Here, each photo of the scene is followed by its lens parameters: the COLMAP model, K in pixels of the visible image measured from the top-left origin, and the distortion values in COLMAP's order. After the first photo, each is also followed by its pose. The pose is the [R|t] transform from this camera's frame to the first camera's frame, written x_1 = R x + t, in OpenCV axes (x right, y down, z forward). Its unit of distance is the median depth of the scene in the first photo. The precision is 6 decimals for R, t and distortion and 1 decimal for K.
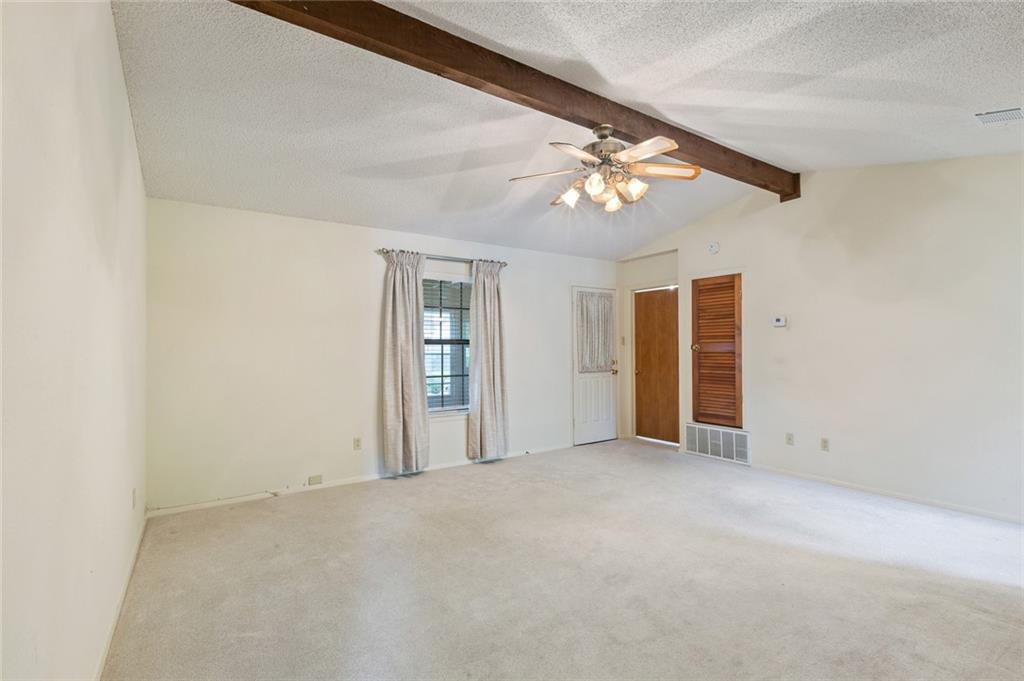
lens RADIAL K [[455.7, 0, 517.3], [0, 455.7, 344.8], [0, 0, 1]] dist [-0.010121, 0.002078]
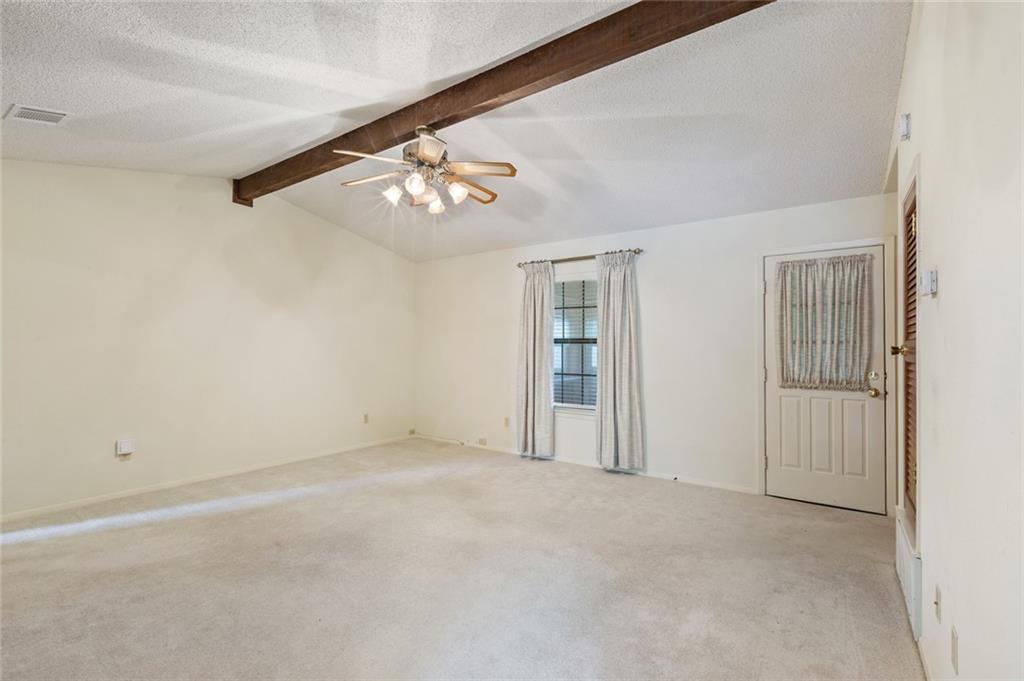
lens RADIAL K [[455.7, 0, 519.5], [0, 455.7, 348.3], [0, 0, 1]] dist [-0.010121, 0.002078]
pose [[0.369300, 0.010976, -0.929245, 0.748357], [-0.001617, 0.999936, 0.011168, -0.001096], [0.929309, -0.002622, 0.369295, 0.506988]]
